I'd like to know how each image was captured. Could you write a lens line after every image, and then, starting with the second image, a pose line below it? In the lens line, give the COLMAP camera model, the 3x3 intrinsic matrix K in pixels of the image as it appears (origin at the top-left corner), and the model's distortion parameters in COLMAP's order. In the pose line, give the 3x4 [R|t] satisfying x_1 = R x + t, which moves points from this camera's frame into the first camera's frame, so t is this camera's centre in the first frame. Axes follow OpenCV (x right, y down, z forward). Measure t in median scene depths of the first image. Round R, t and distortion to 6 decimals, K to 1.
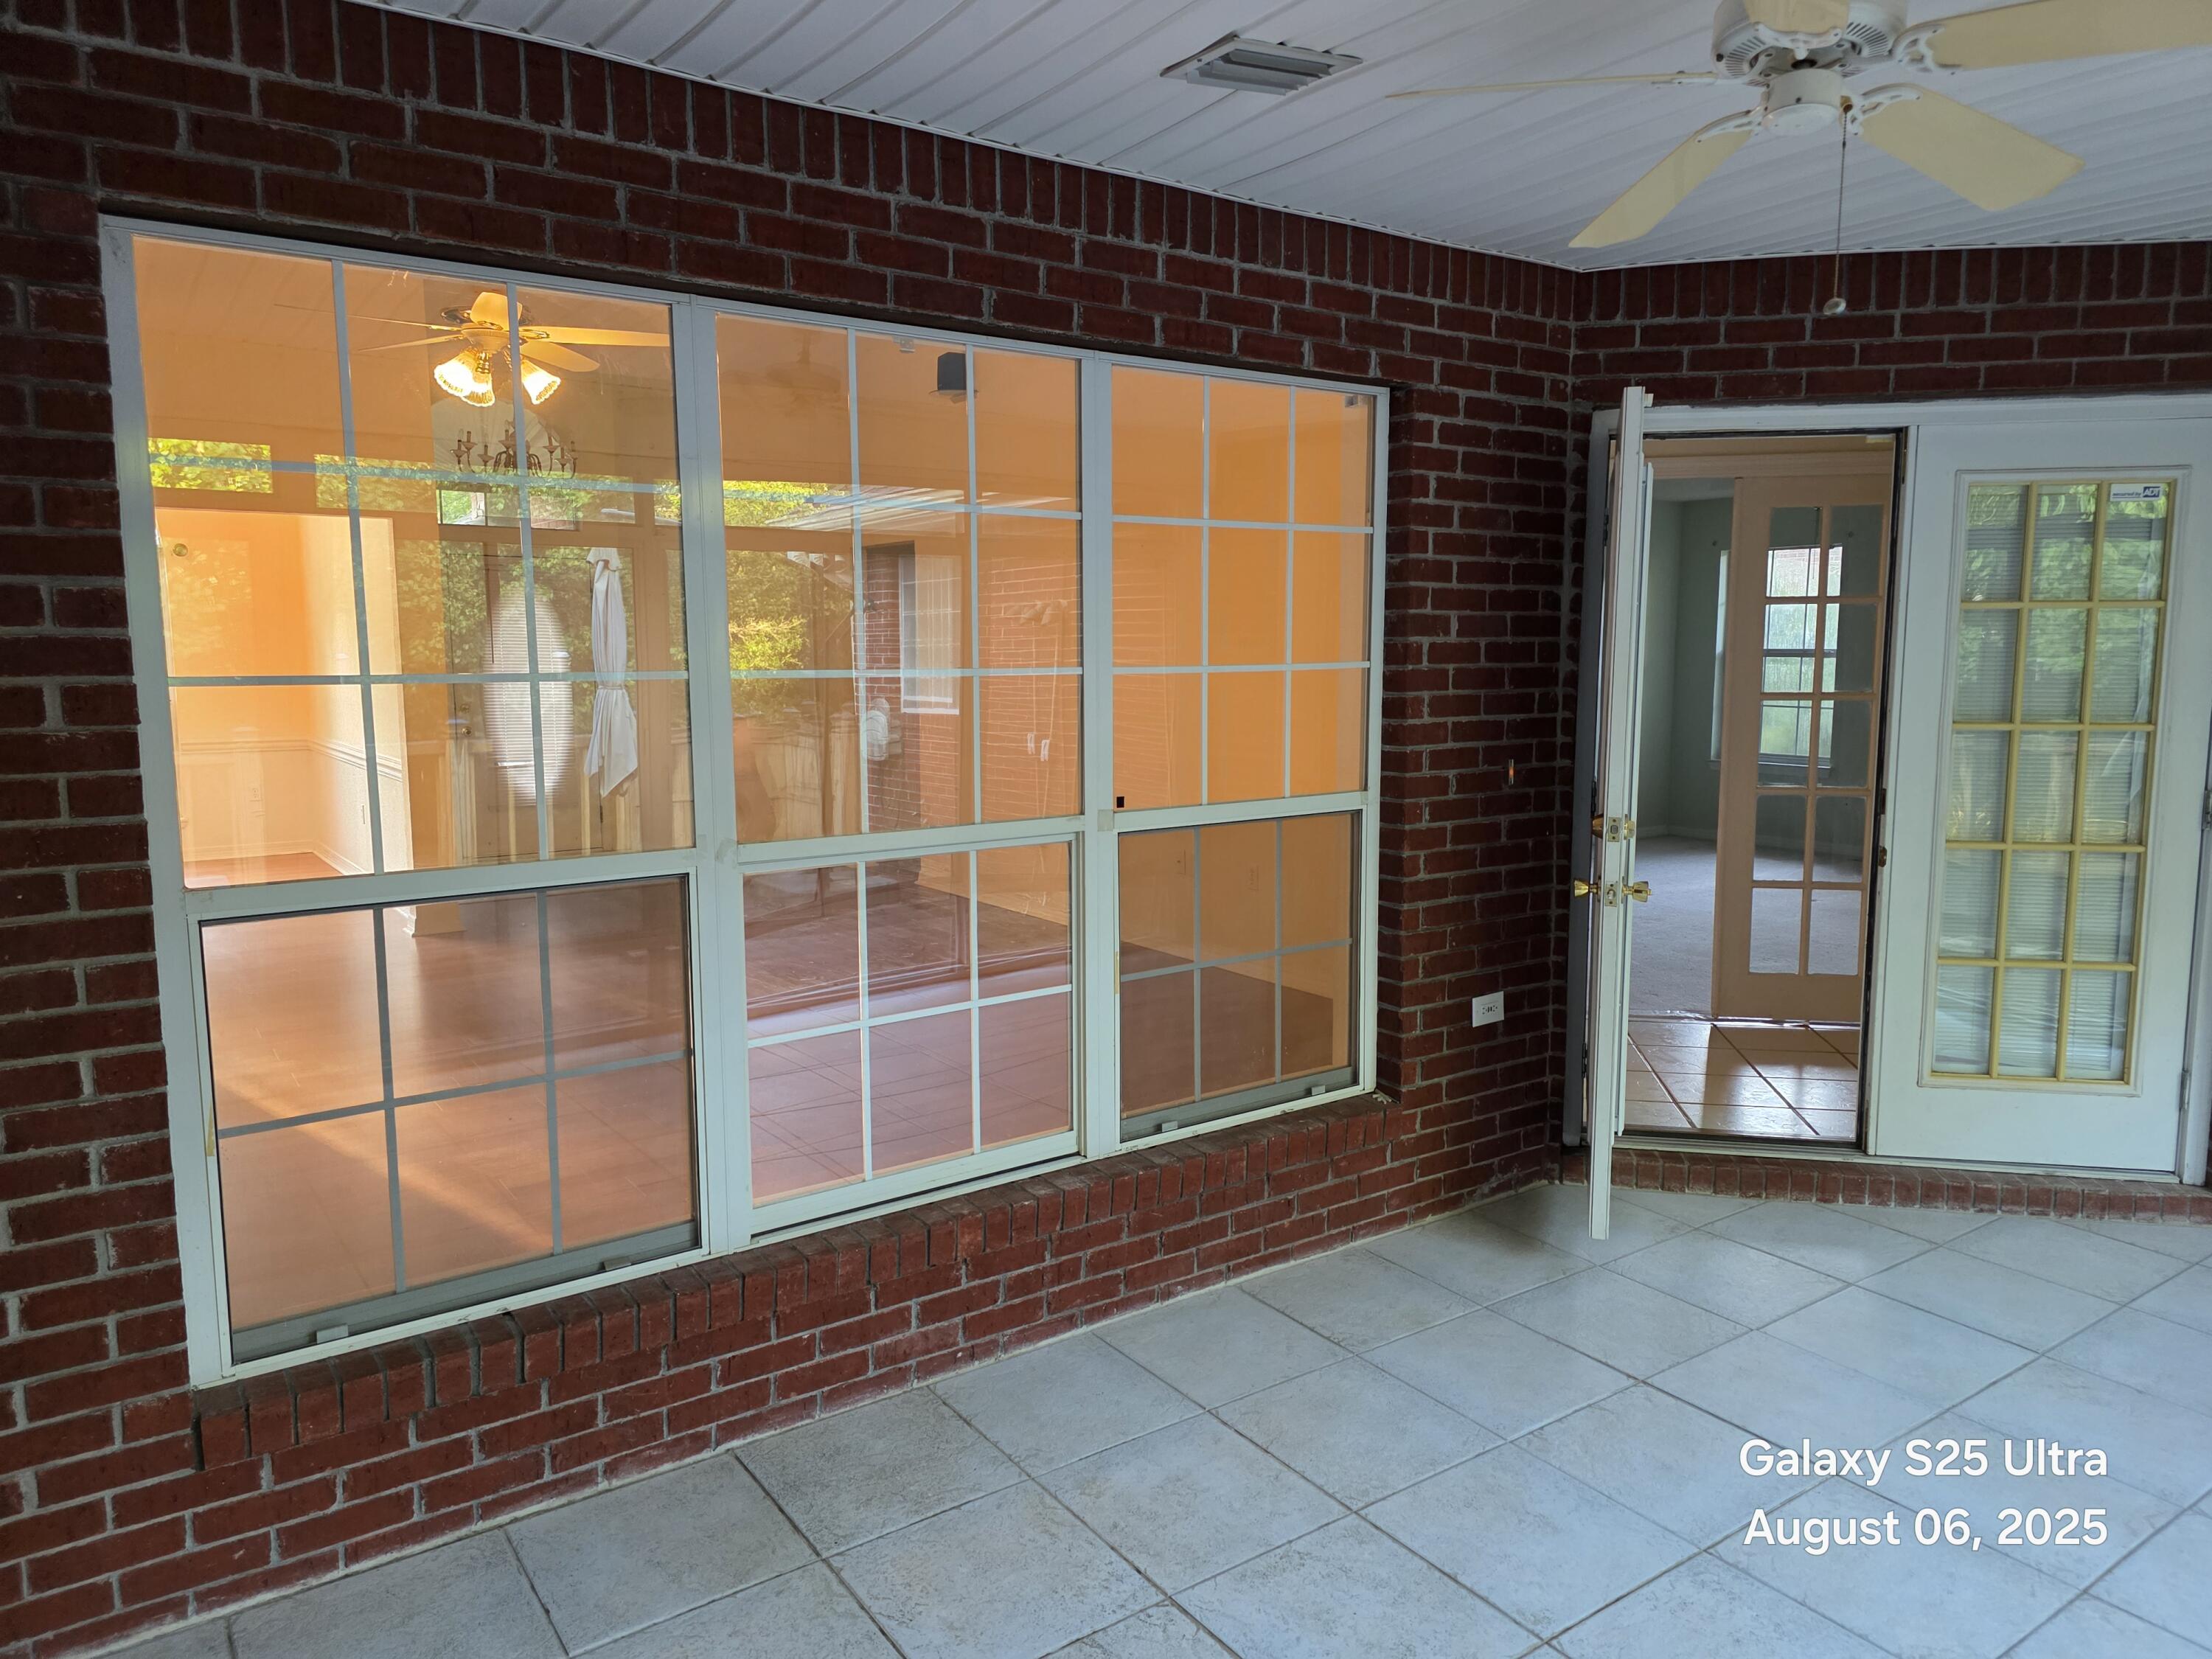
lens RADIAL K [[1469.5, 0, 1130.1], [0, 1469.5, 832.3], [0, 0, 1]] dist [0.062214, -0.054628]
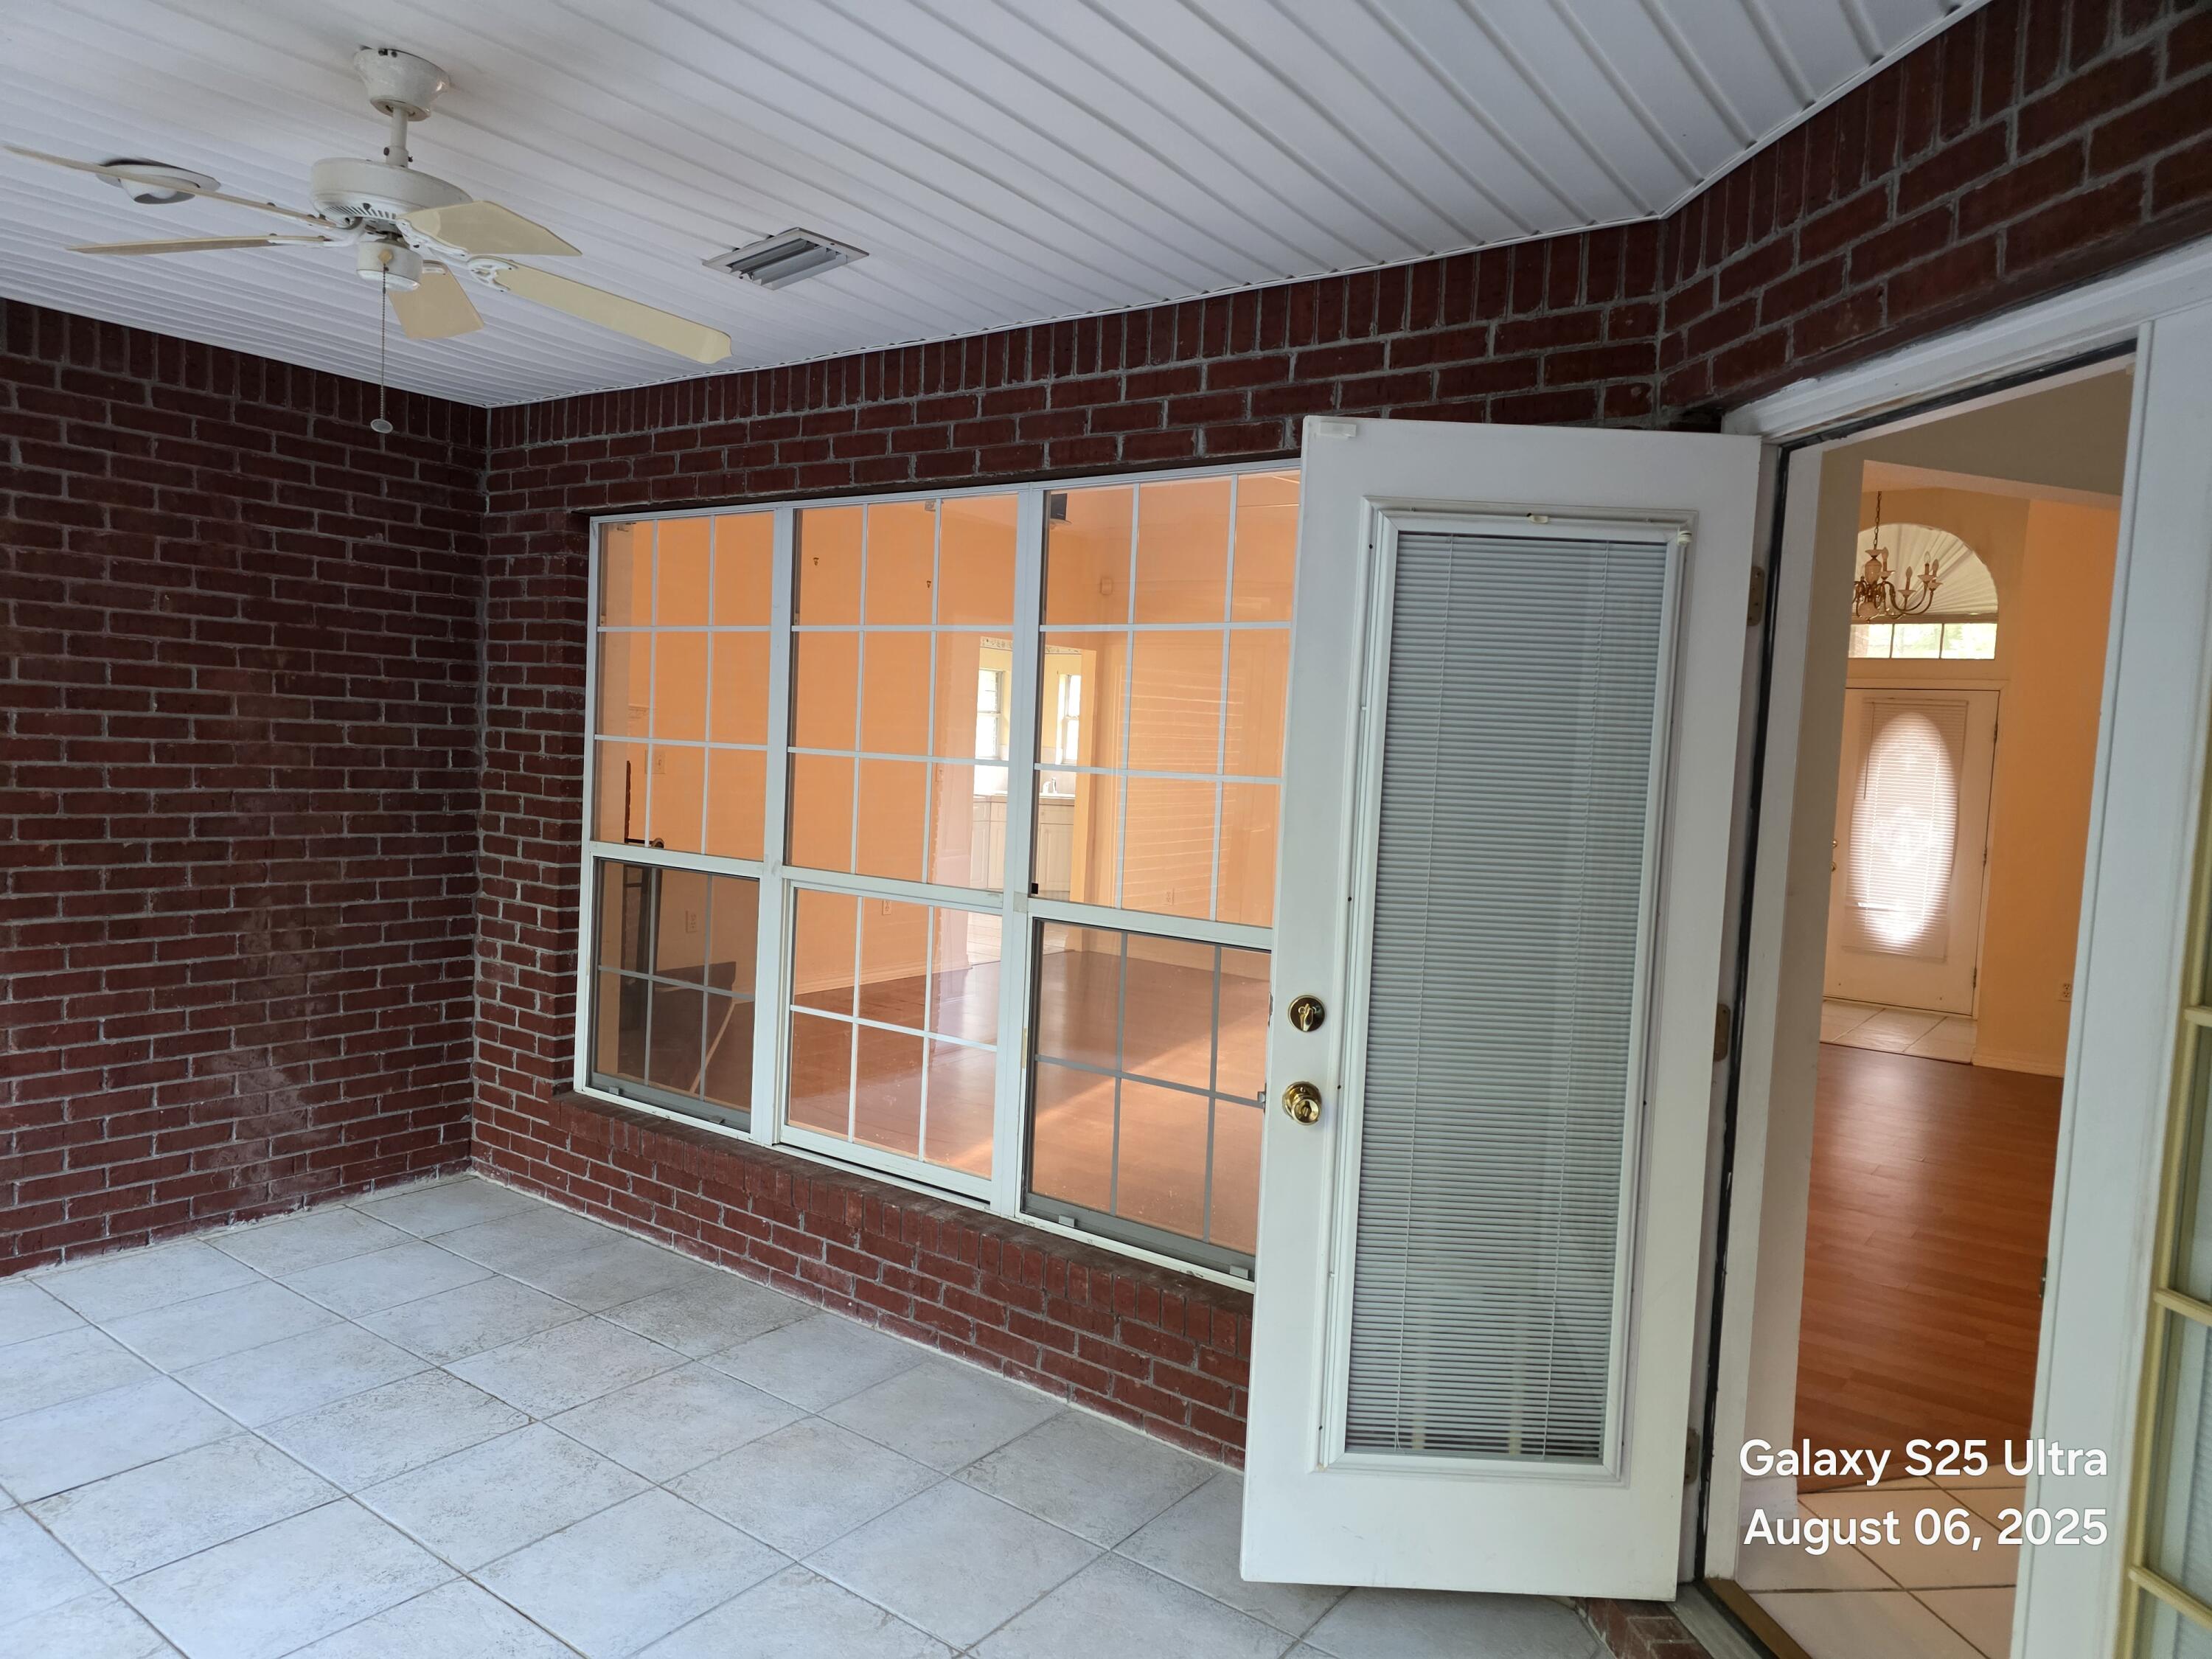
lens RADIAL K [[1491.8, 0, 1143.8], [0, 1491.8, 864.5], [0, 0, 1]] dist [0.059207, -0.051986]
pose [[0.310801, 0.090055, -0.946199, 1.135030], [-0.176756, 0.983612, 0.035557, -0.098706], [0.933895, 0.156196, 0.321626, 0.780936]]
